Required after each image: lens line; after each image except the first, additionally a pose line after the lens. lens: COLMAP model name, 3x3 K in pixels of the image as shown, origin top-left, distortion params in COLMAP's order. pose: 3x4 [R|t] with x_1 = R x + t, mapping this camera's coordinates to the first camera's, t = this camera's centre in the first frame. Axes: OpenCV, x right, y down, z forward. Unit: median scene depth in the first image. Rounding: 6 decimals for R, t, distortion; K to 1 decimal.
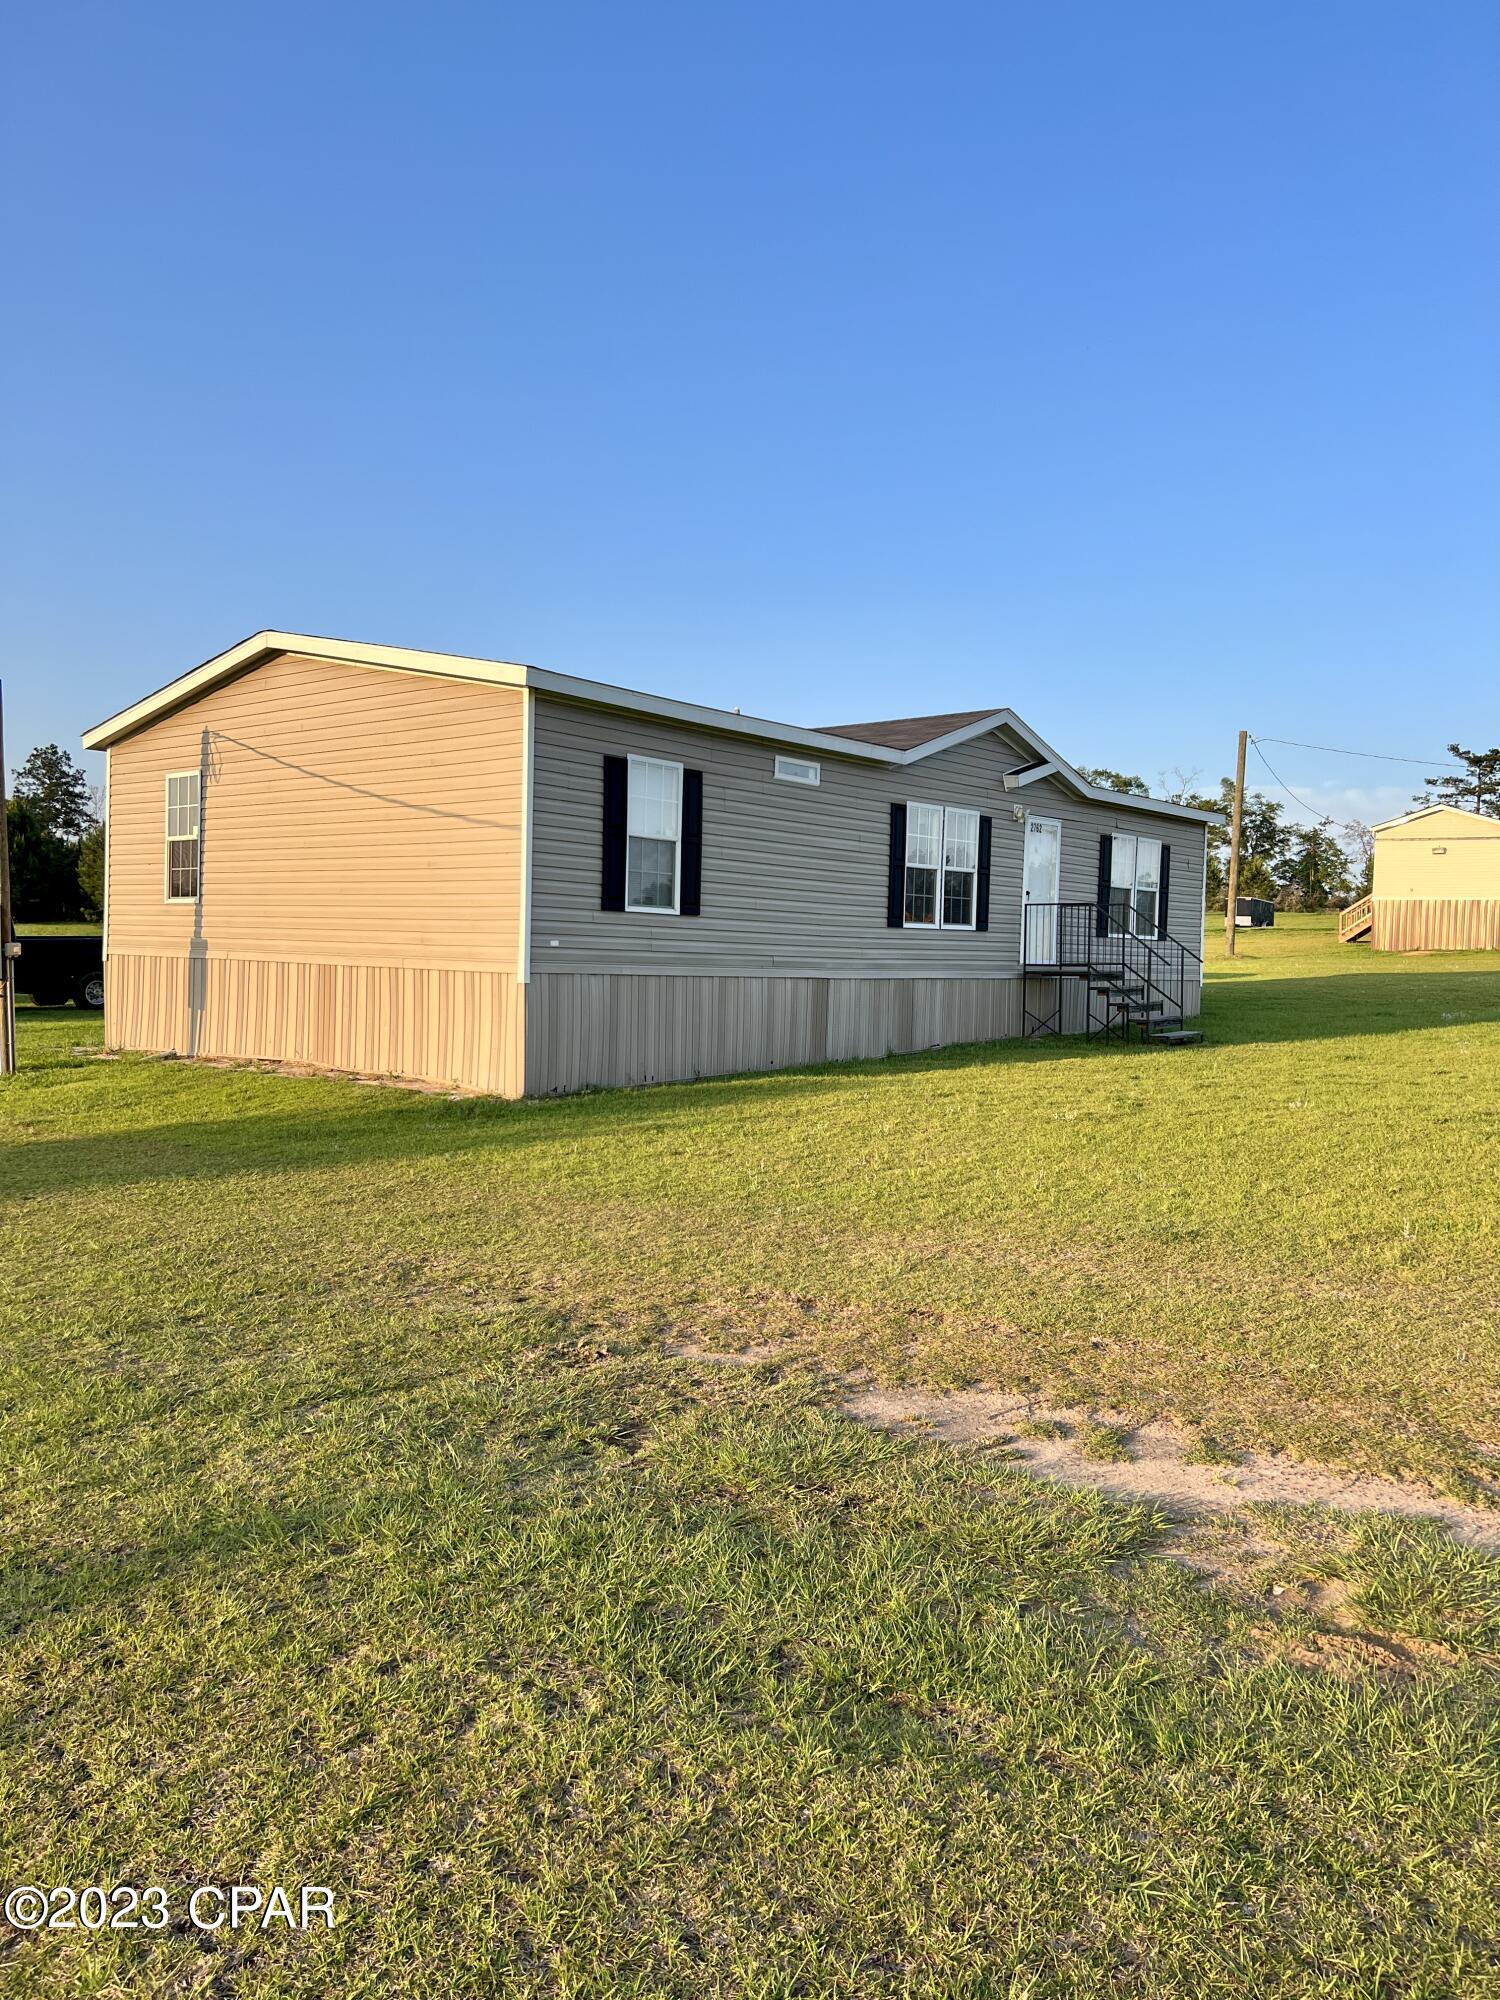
lens RADIAL K [[1509.7, 0, 743.5], [0, 1509.7, 988.4], [0, 0, 1]] dist [0.060548, -0.056131]
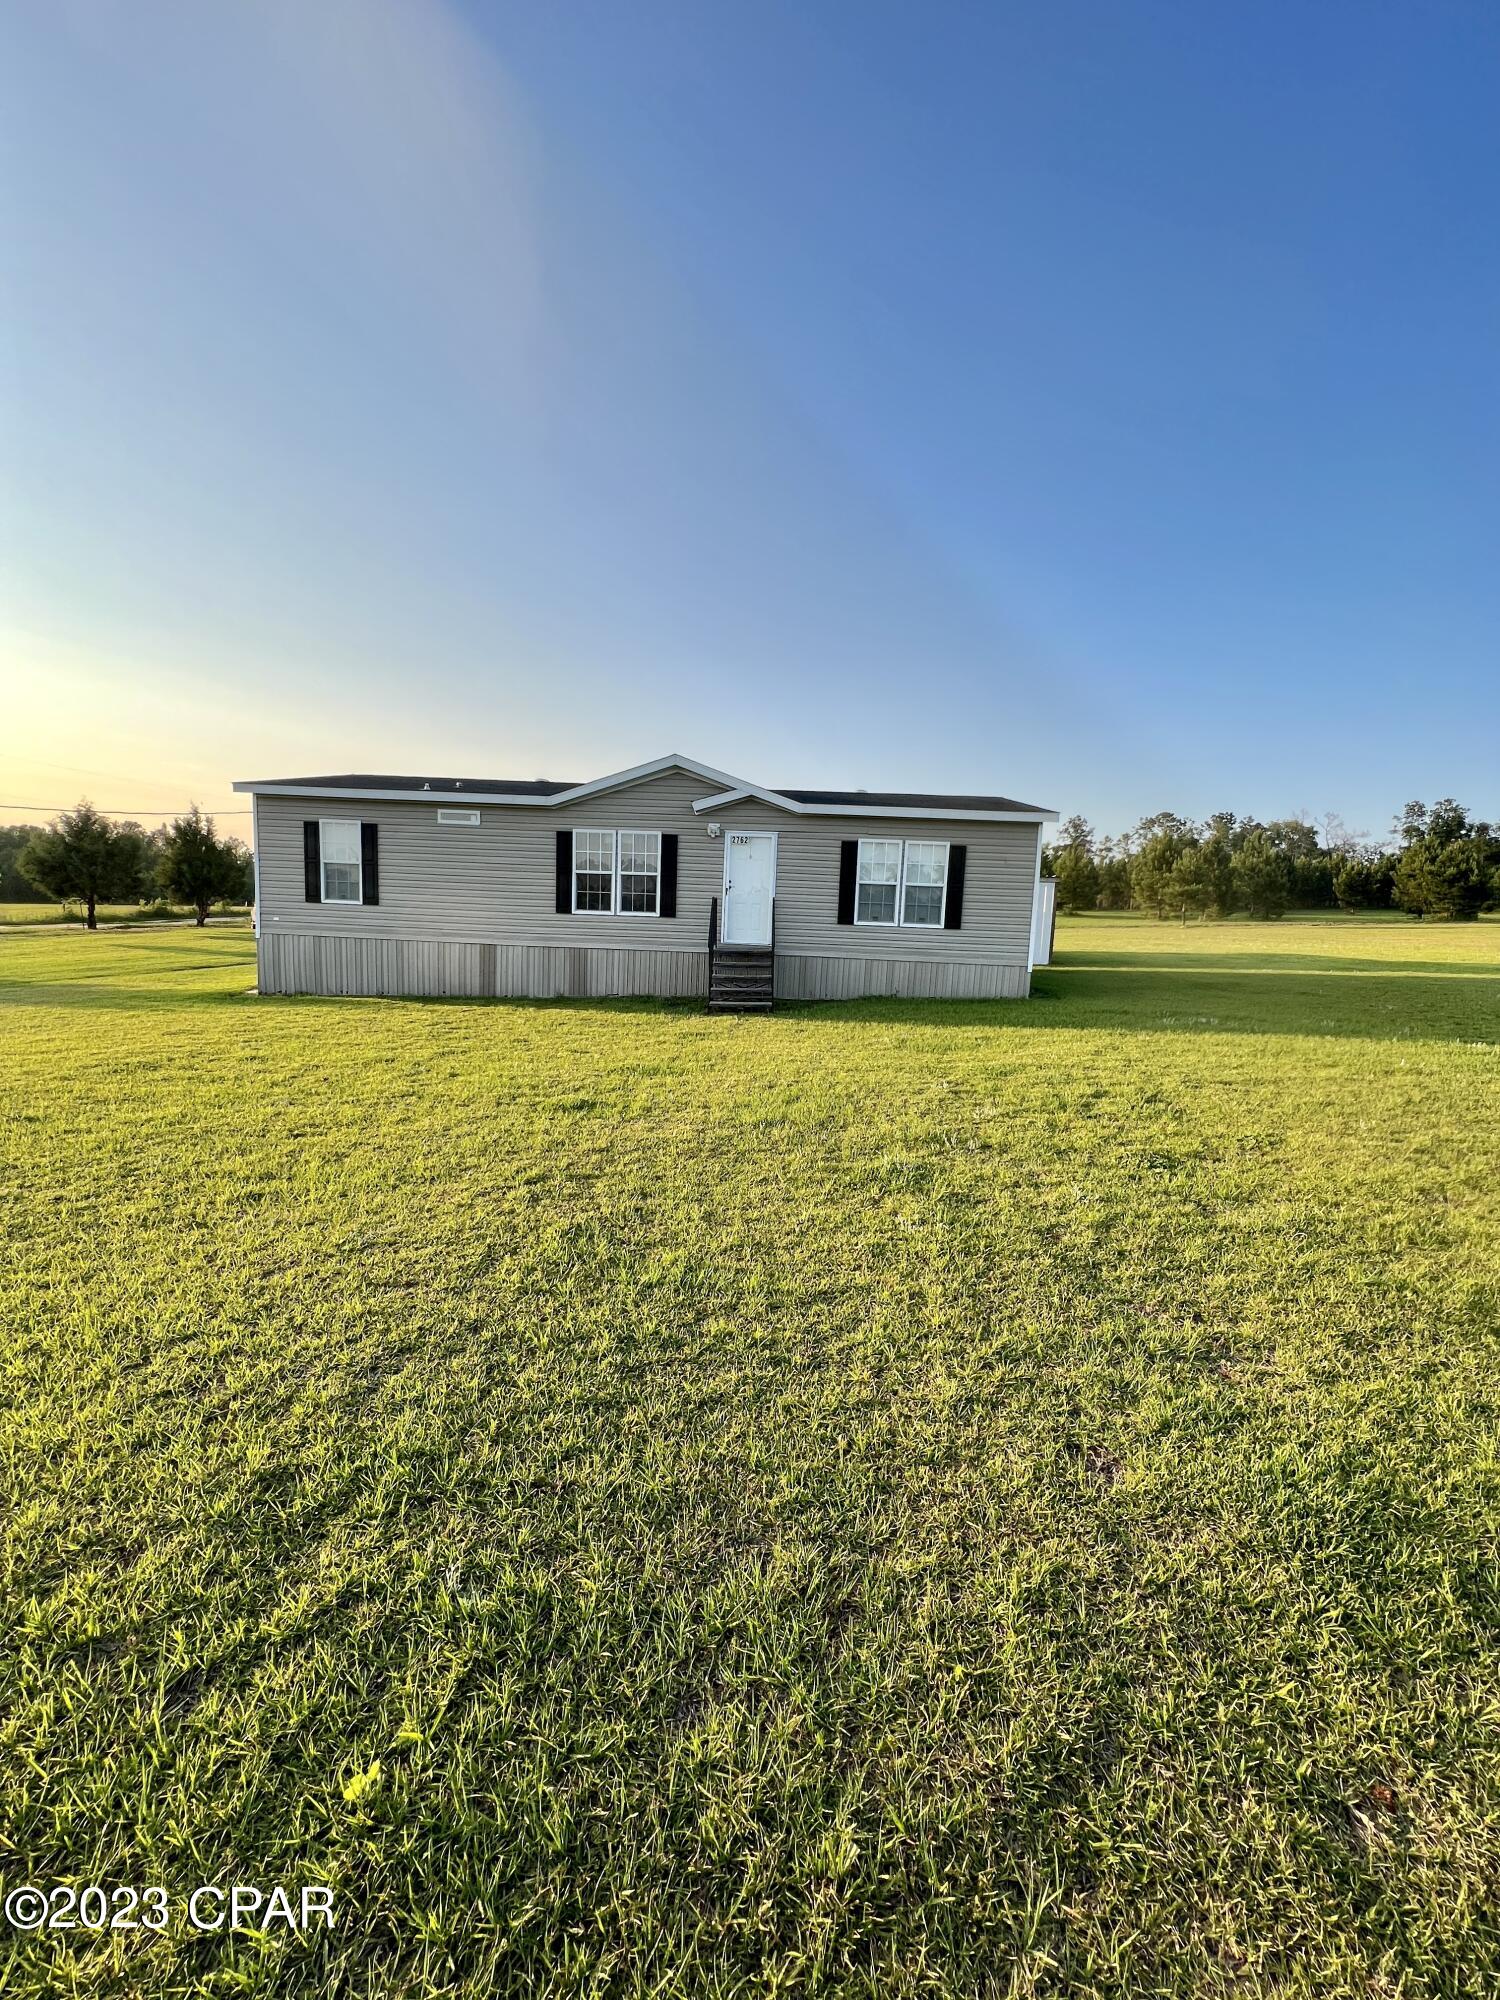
lens RADIAL K [[810.1, 0, 756.1], [0, 810.1, 998.5], [0, 0, 1]] dist [-0.002187, 0.000211]
pose [[0.619892, 0.028314, -0.784176, 0.842481], [-0.044628, 0.999003, 0.000792, 0.035523], [0.783417, 0.034506, 0.620538, 0.635224]]
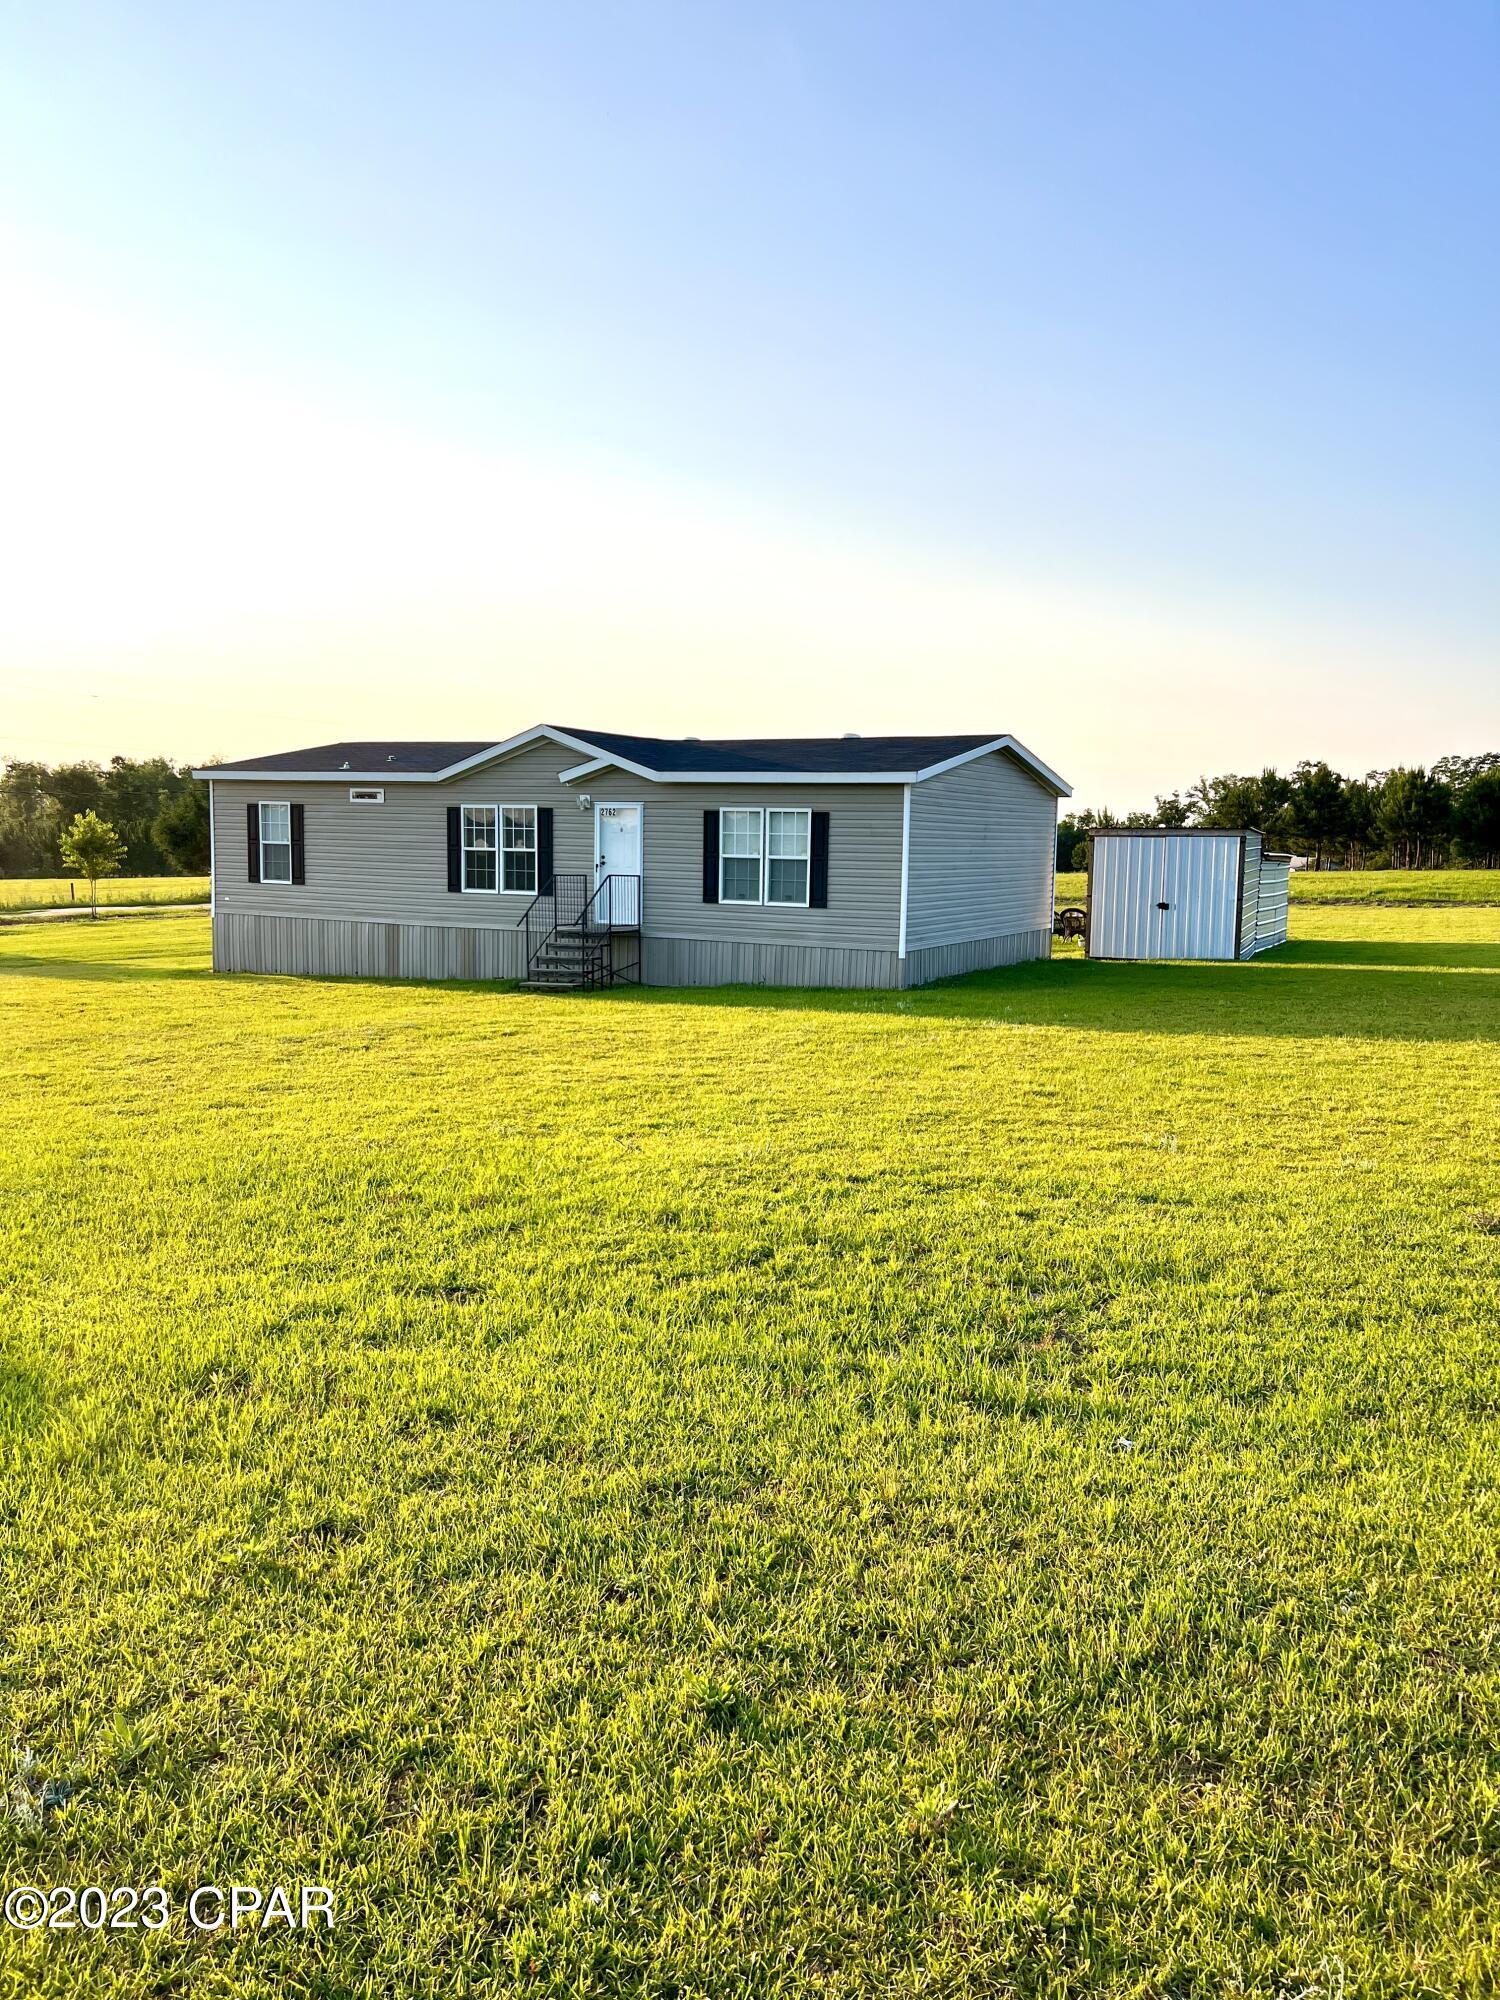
lens RADIAL K [[1509.7, 0, 750.7], [0, 1509.7, 1003.5], [0, 0, 1]] dist [0.060548, -0.056131]
pose [[0.239985, 0.021843, -0.970531, 1.557033], [-0.073422, 0.997292, 0.004290, 0.039257], [0.967996, 0.070229, 0.240939, 0.912245]]
